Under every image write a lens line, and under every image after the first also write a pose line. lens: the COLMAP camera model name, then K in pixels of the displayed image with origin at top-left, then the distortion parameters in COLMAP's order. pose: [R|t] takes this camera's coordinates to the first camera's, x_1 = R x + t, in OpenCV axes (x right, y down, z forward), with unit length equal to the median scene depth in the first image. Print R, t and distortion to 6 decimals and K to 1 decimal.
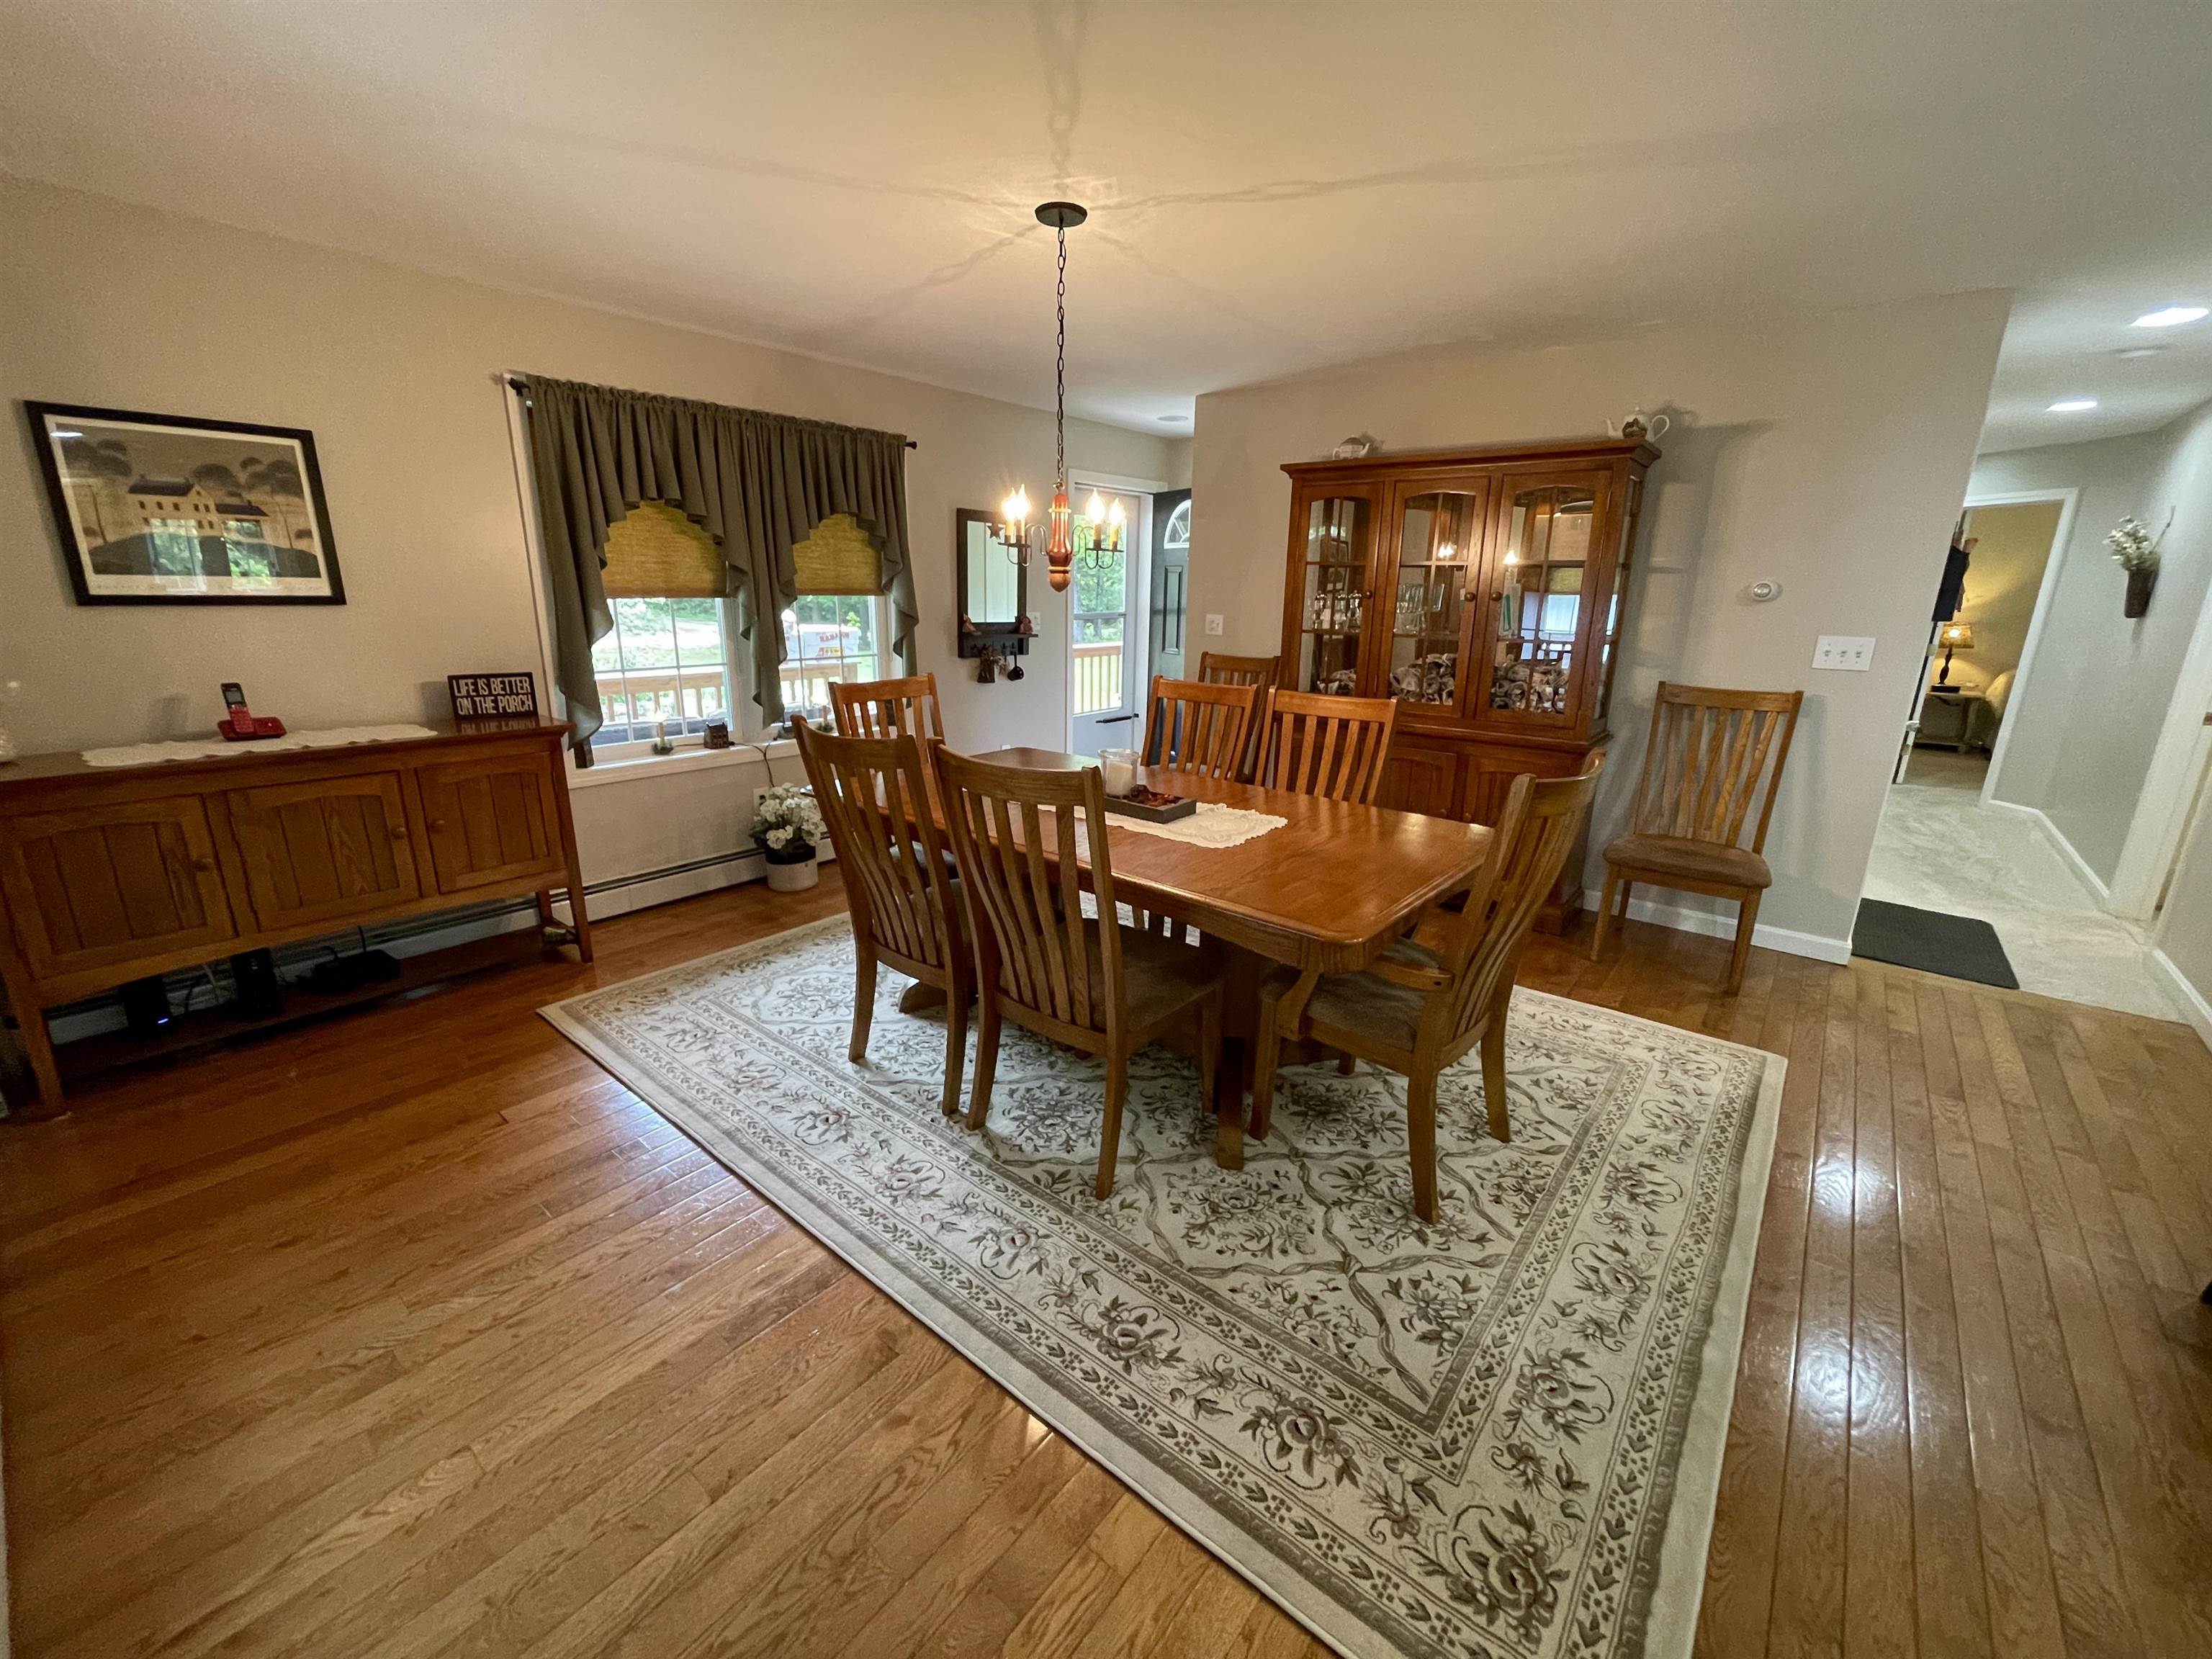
lens RADIAL K [[901.0, 0, 1102.7], [0, 901.0, 825.1], [0, 0, 1]] dist [-0.007989, 0.001635]
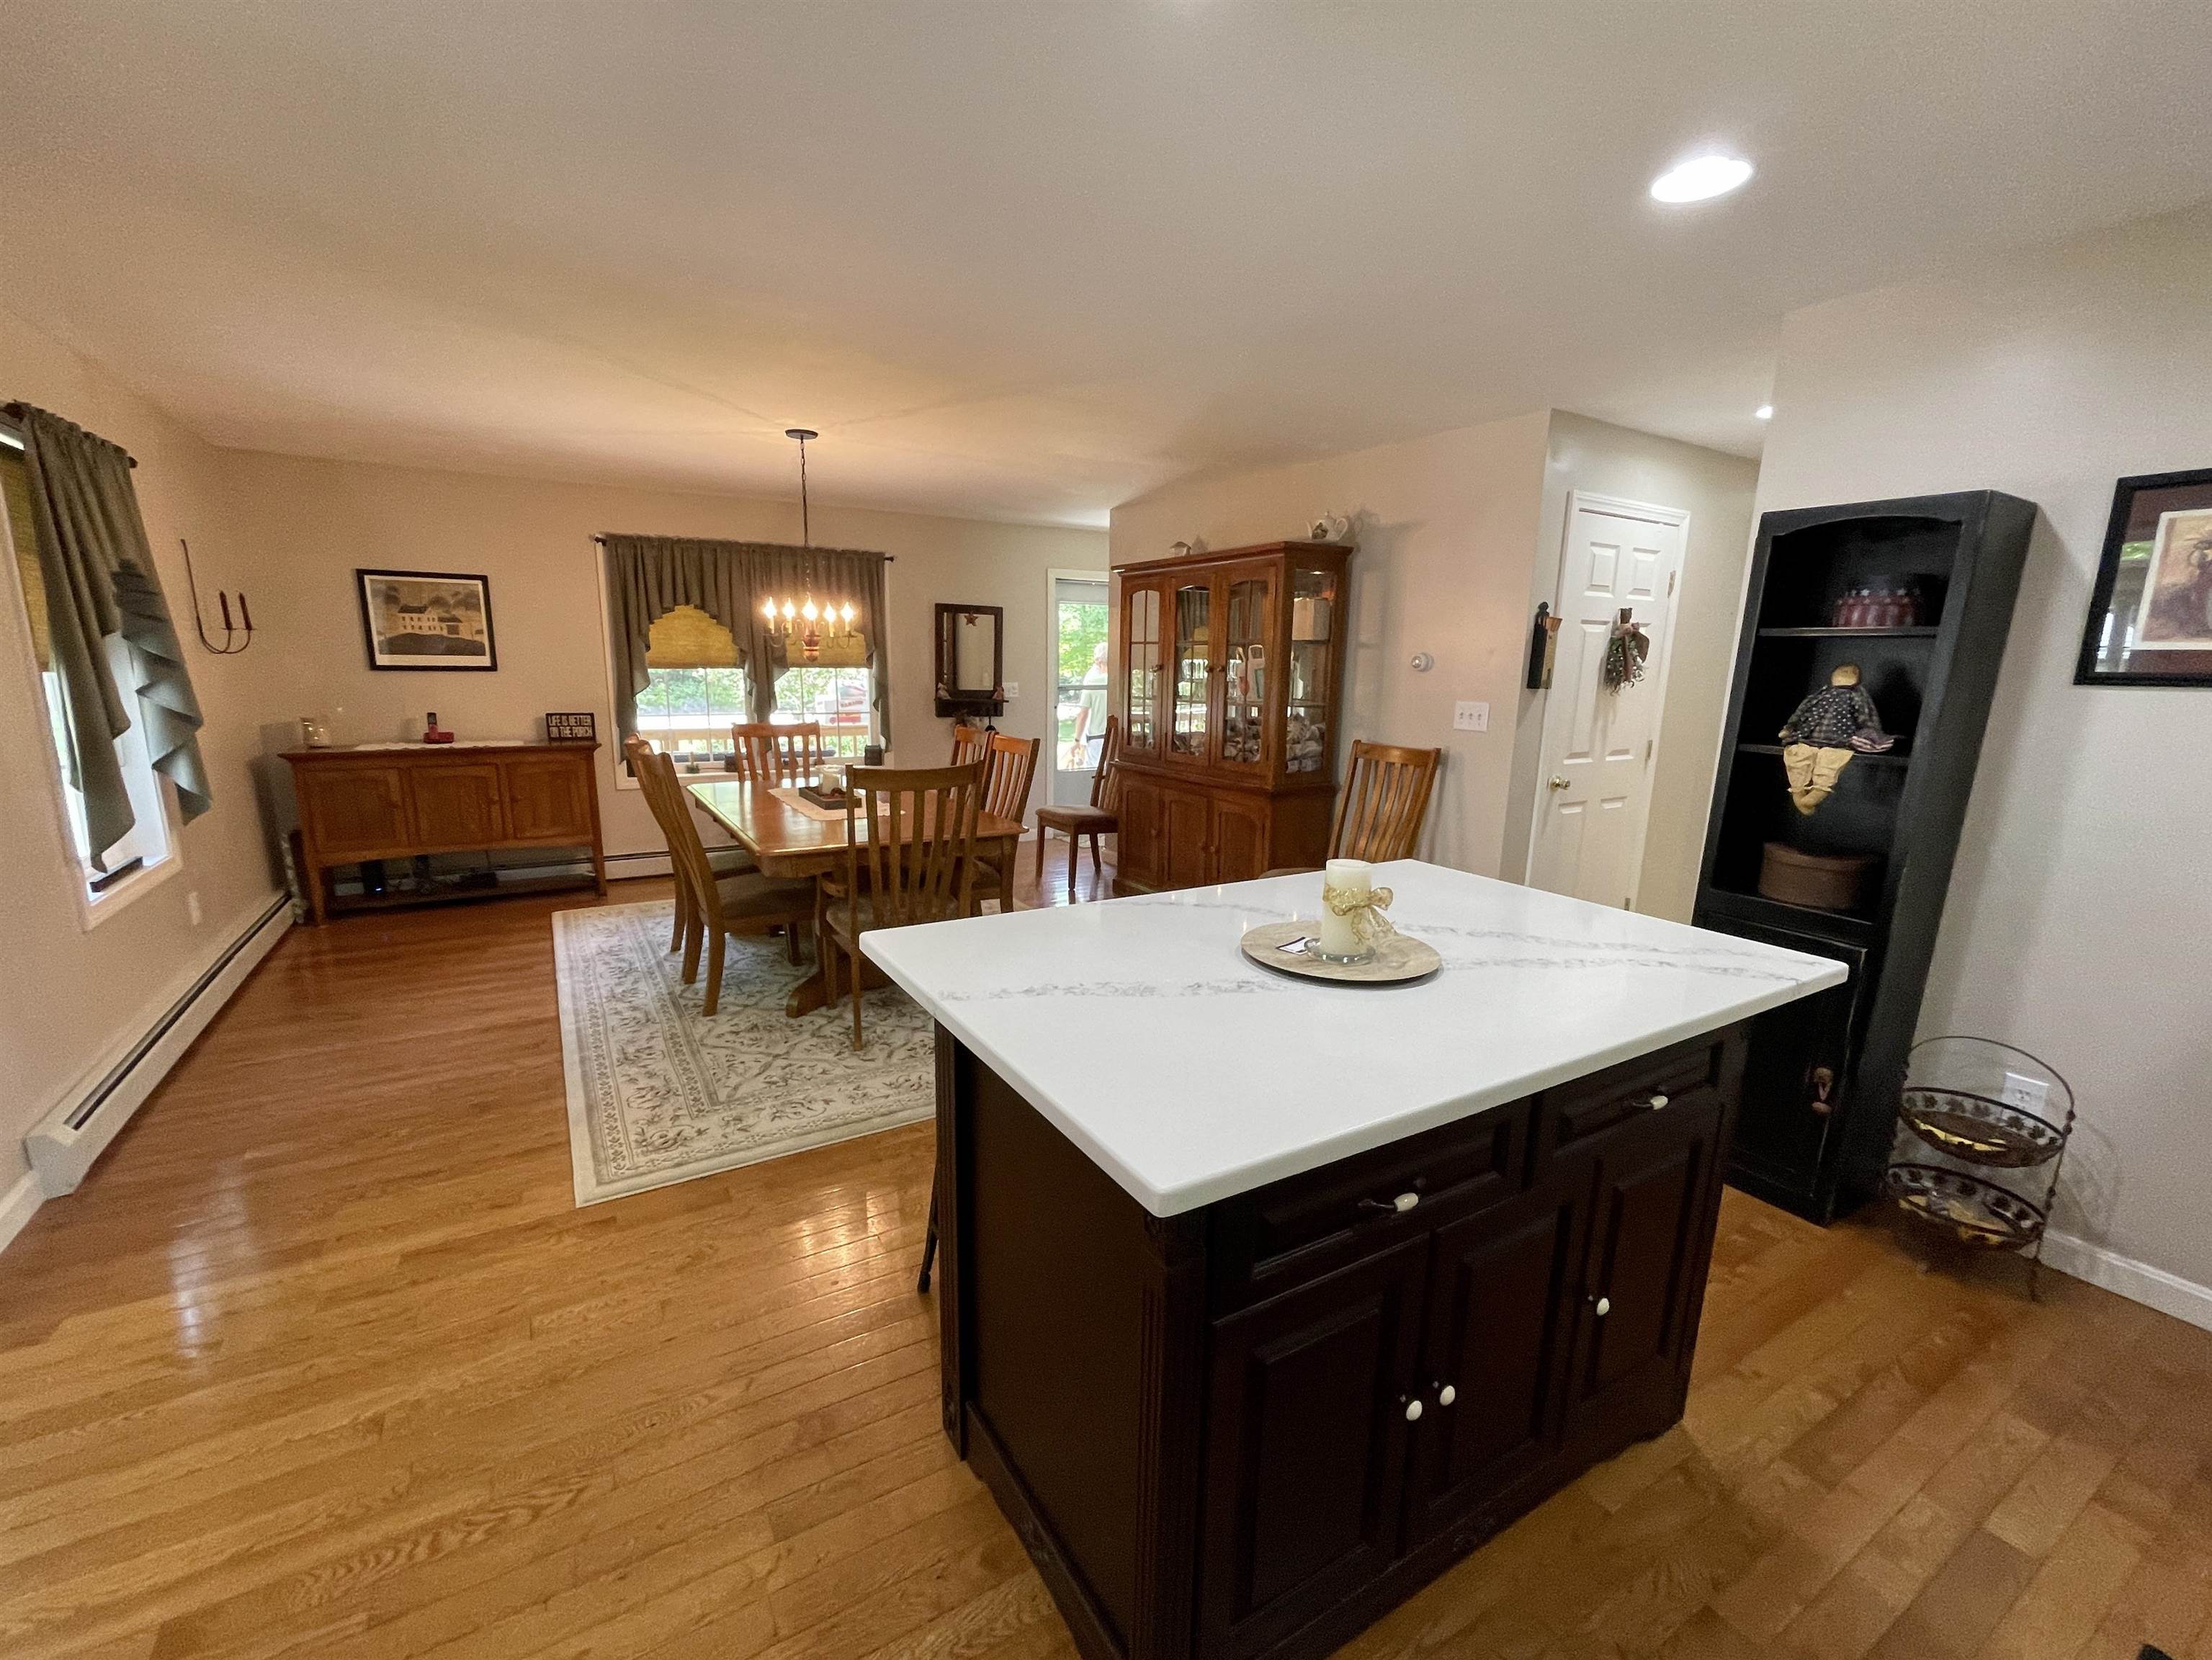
lens RADIAL K [[901.1, 0, 1026.5], [0, 901.1, 839.6], [0, 0, 1]] dist [-0.007989, 0.001635]
pose [[0.937466, 0.066036, -0.341755, 0.751601], [-0.088948, 0.994689, -0.051793, 0.080512], [0.336519, 0.078952, 0.938361, -0.271886]]
